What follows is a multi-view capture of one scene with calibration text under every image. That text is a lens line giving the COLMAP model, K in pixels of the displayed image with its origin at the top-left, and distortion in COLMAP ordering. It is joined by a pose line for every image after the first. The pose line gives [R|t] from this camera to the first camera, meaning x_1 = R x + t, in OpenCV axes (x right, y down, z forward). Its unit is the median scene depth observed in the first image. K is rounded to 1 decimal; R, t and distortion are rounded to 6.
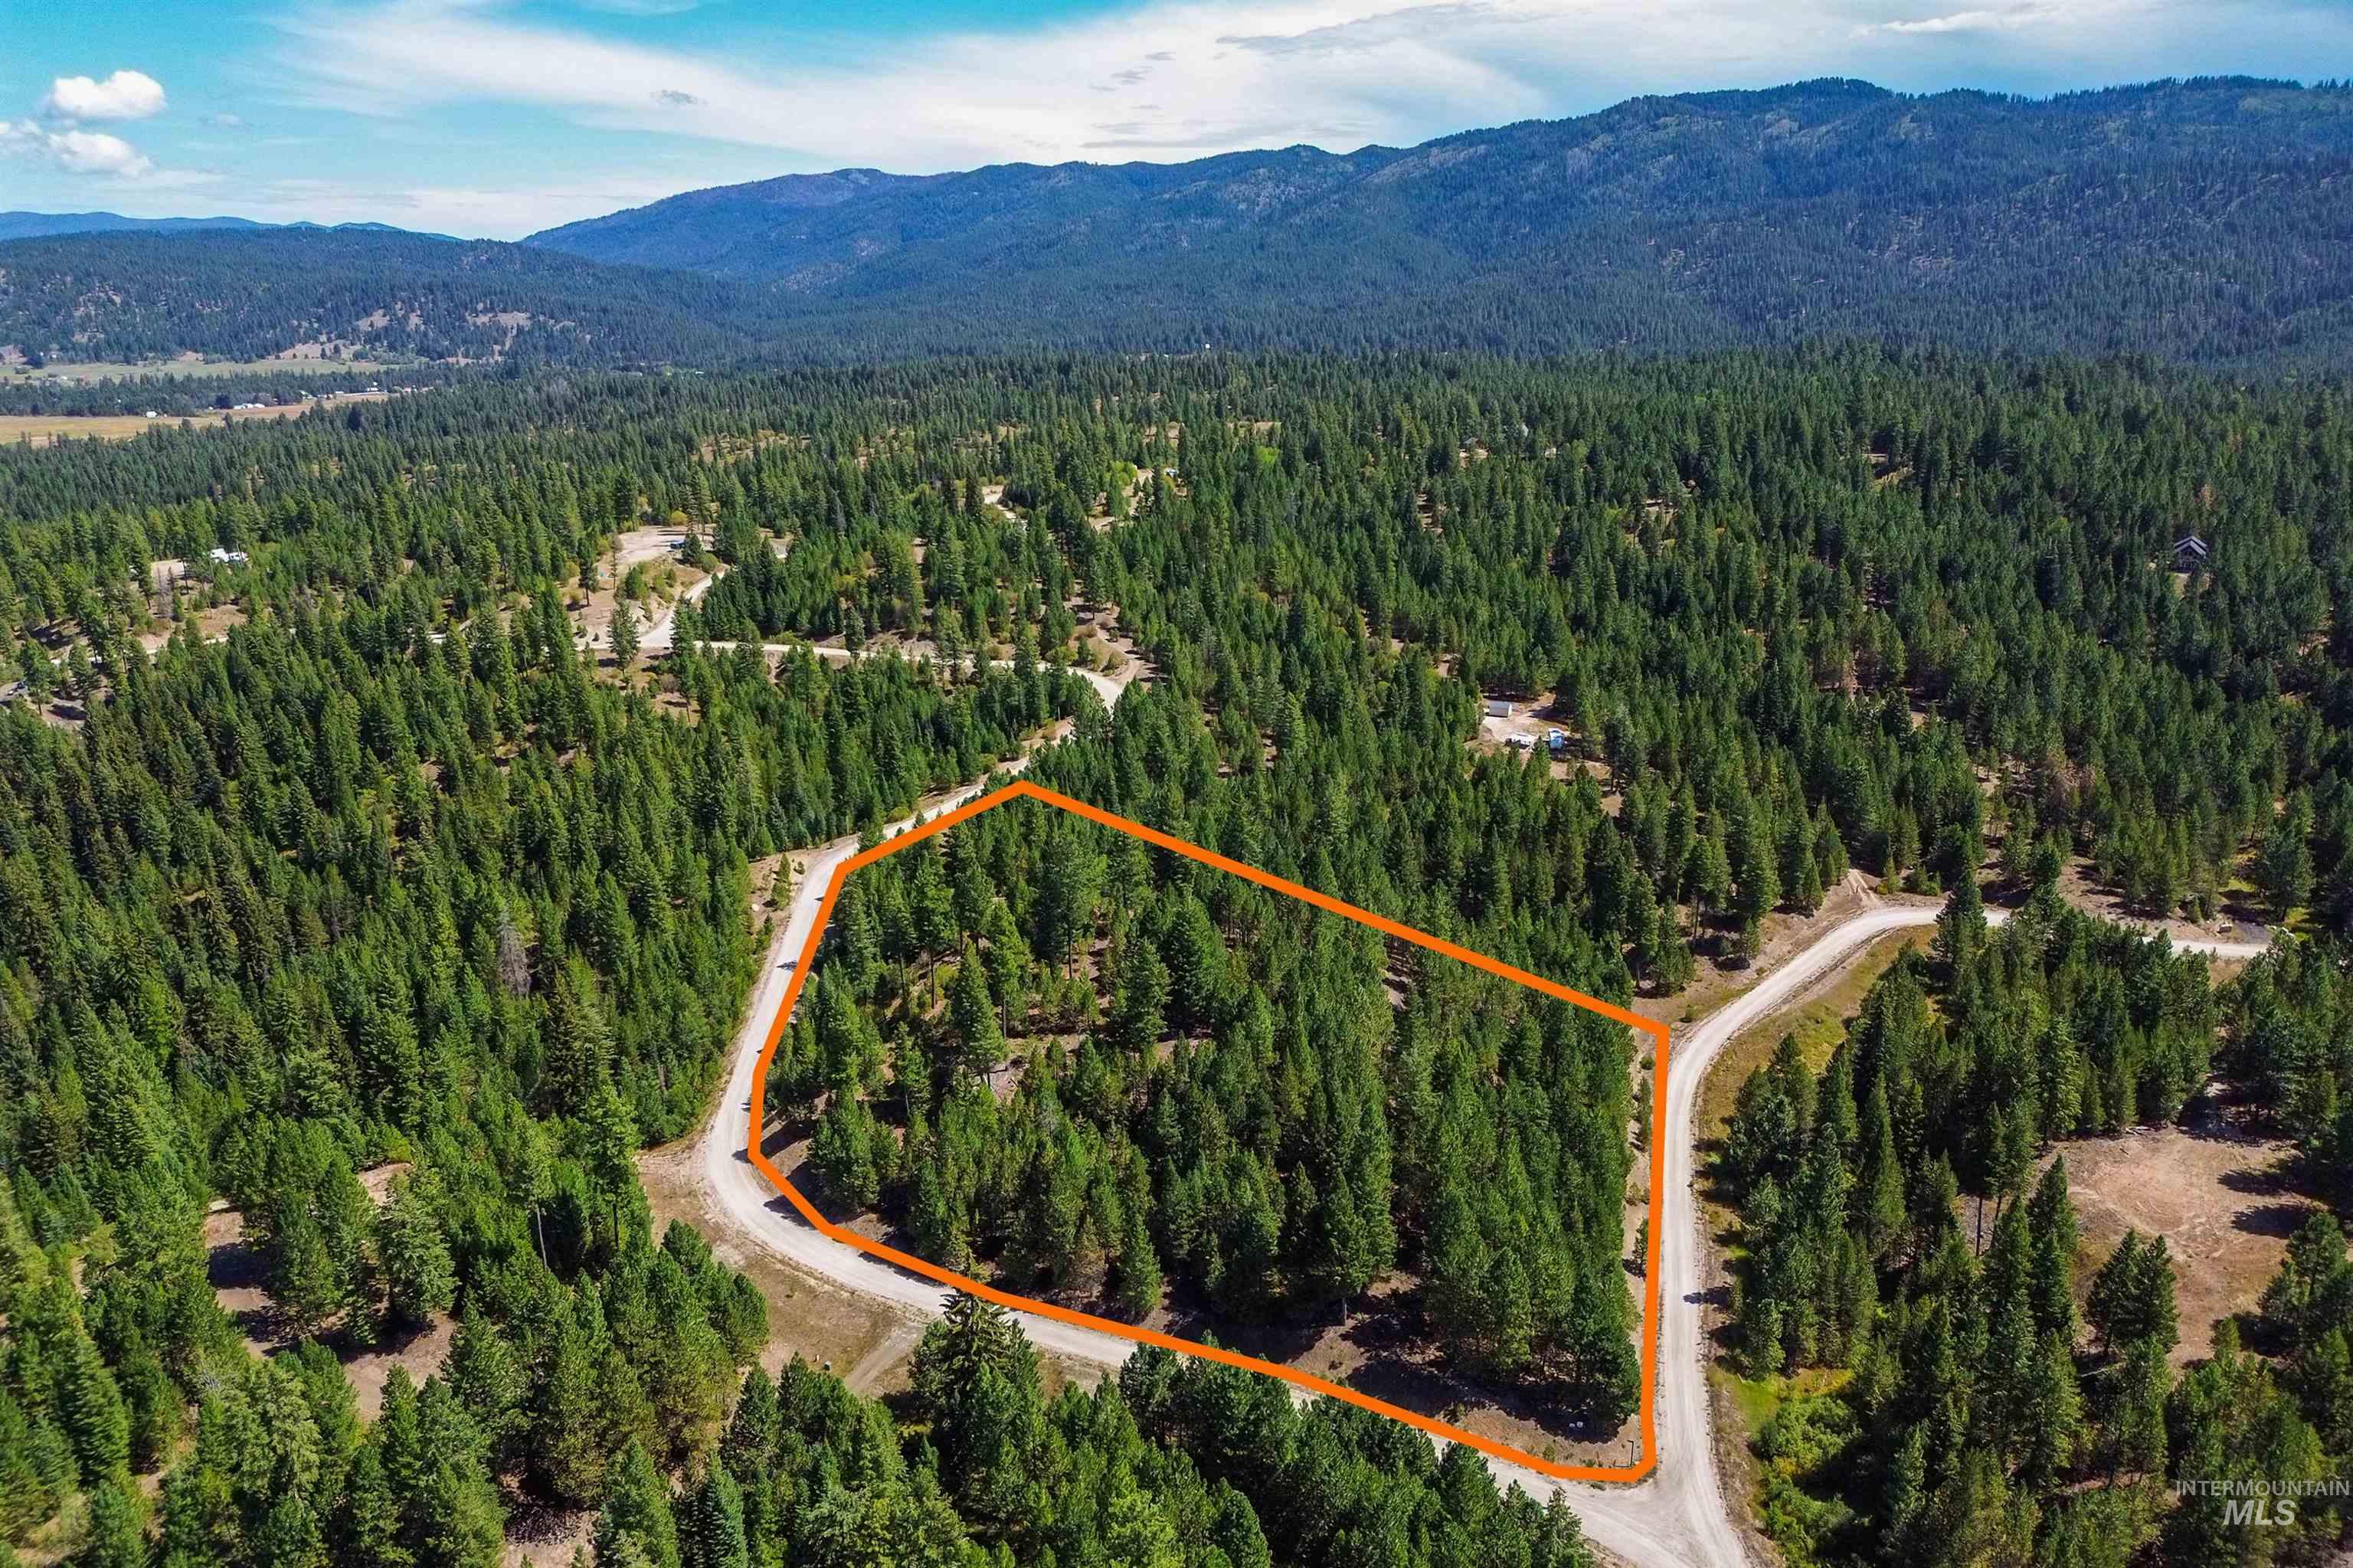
lens RADIAL K [[1639.8, 0, 1176.5], [0, 1639.8, 784.0], [0, 0, 1]] dist [0.059662, -0.048797]
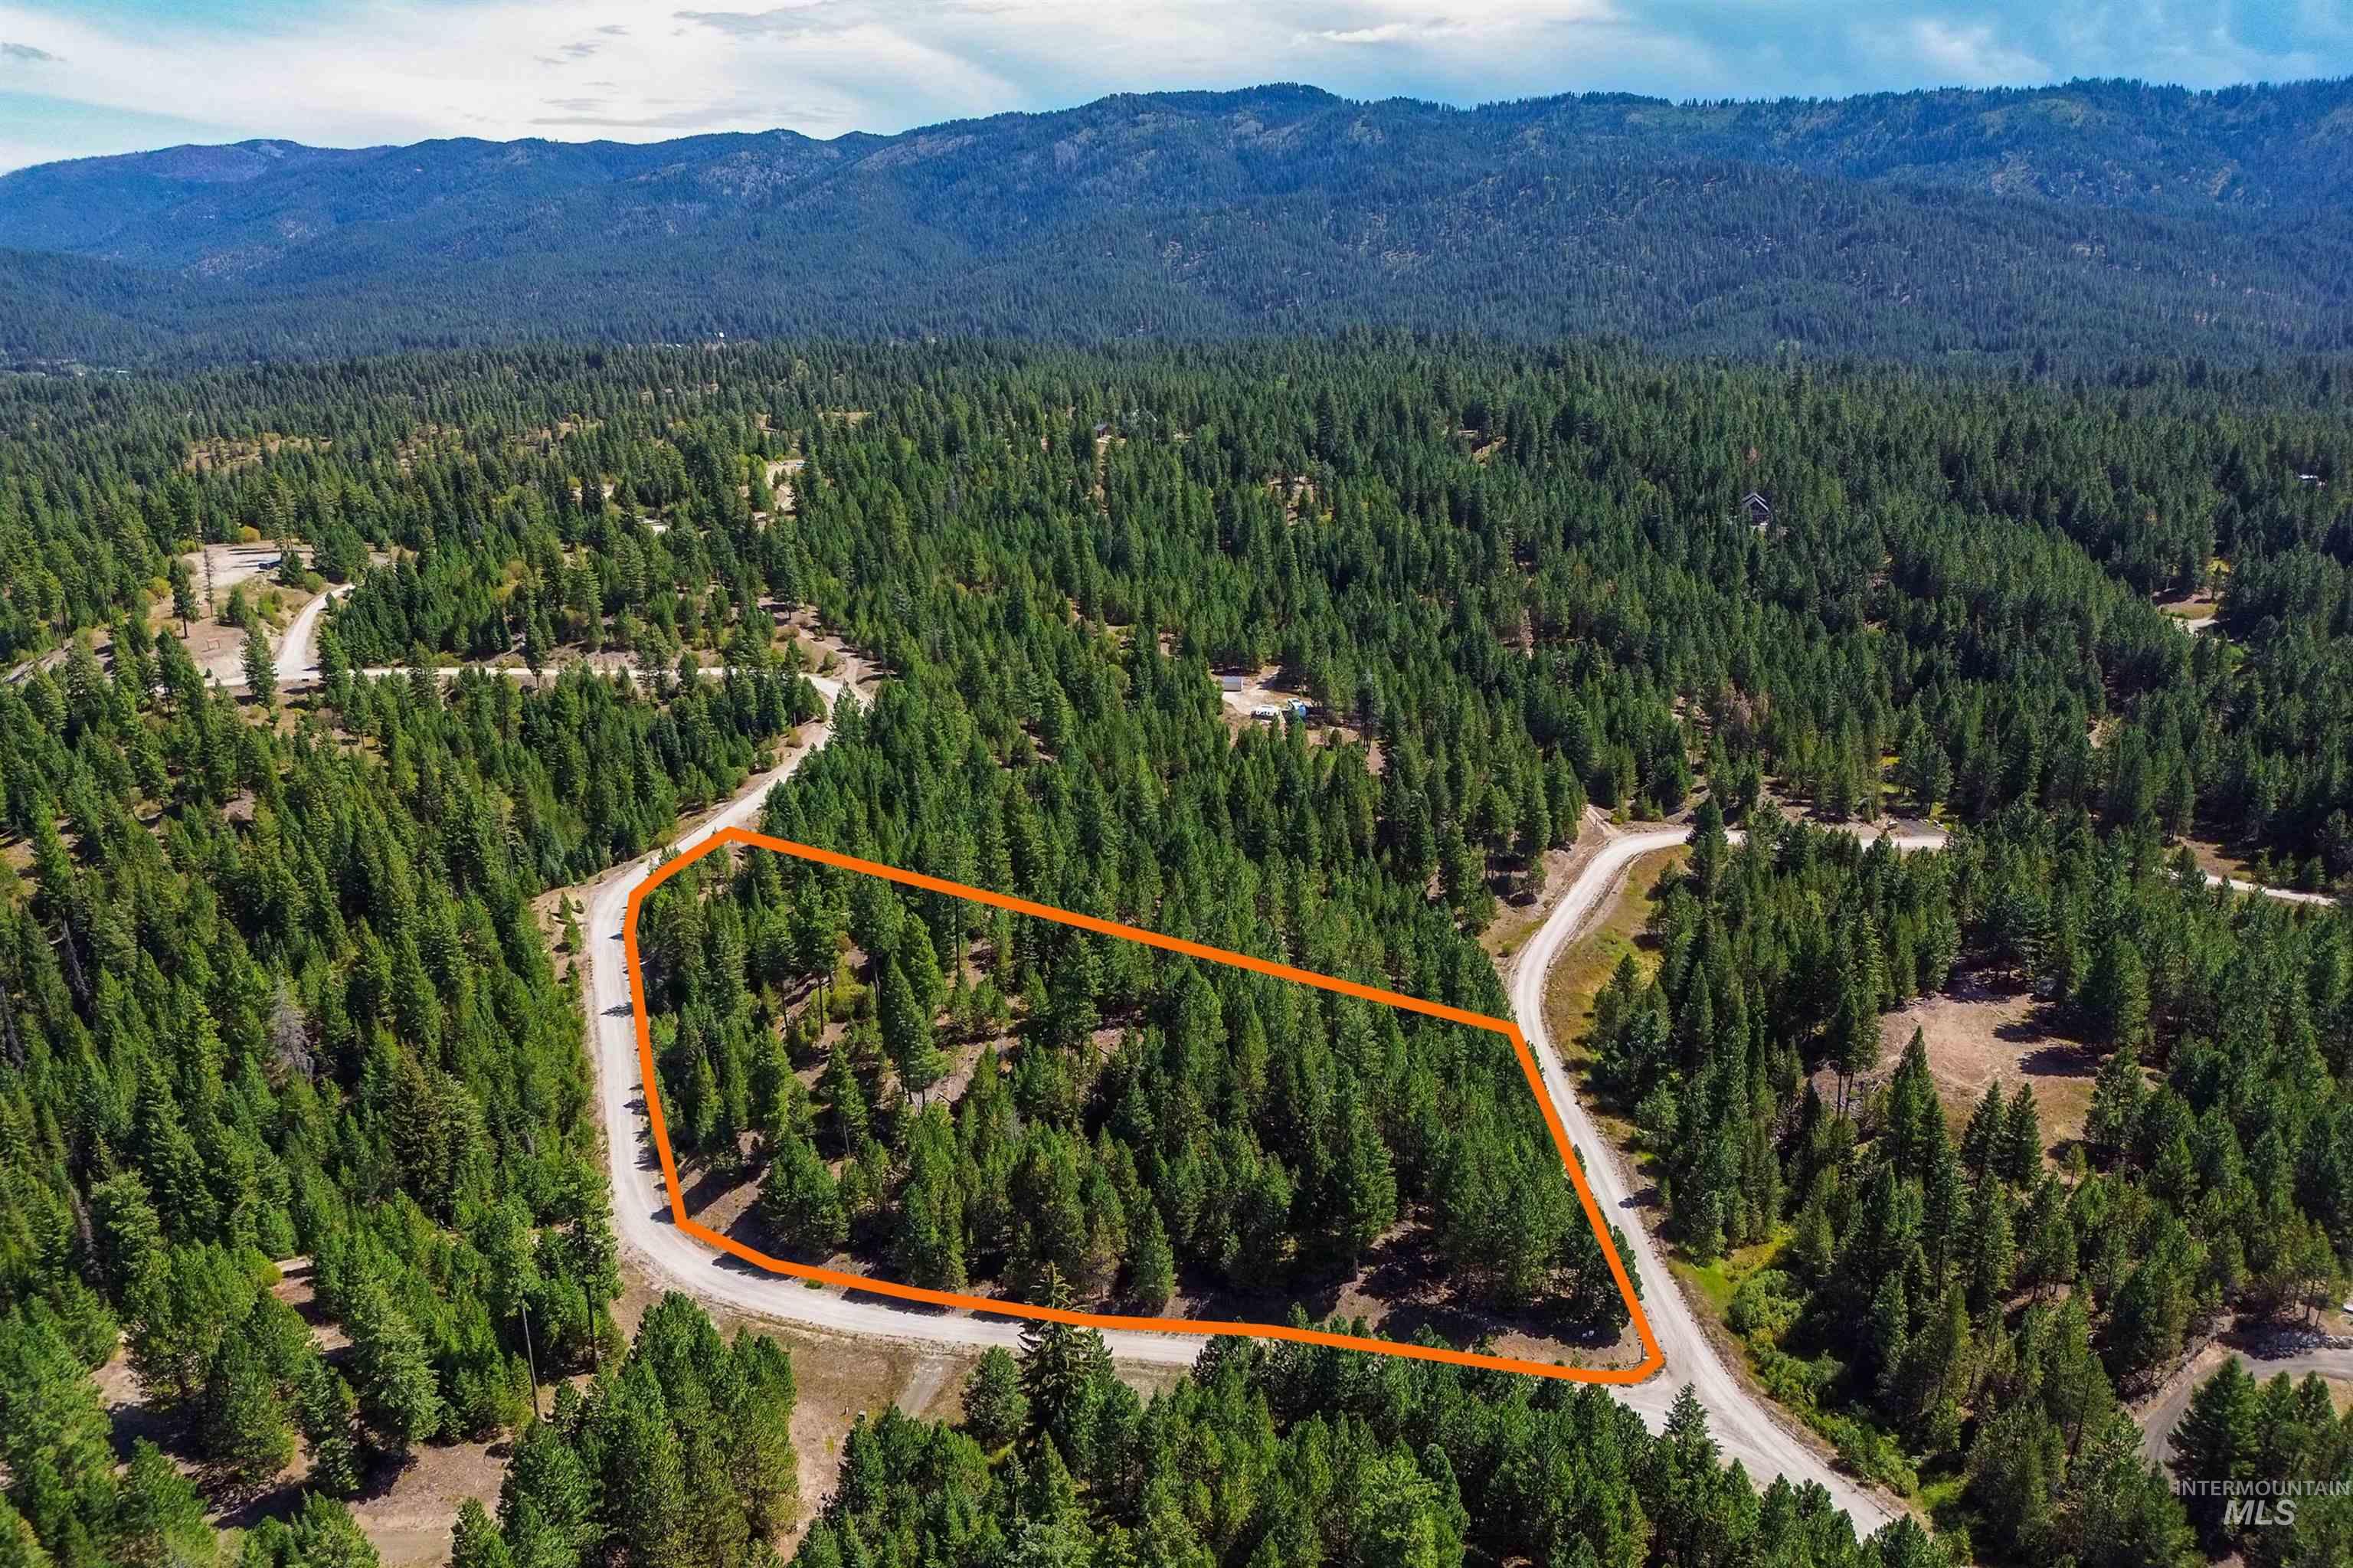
lens RADIAL K [[1639.8, 0, 1176.5], [0, 1639.8, 784.0], [0, 0, 1]] dist [0.059662, -0.048797]
pose [[0.956761, -0.085994, 0.277872, -0.121975], [0.084340, 0.996276, 0.017924, -0.003744], [-0.278379, 0.006286, 0.960451, 0.019683]]
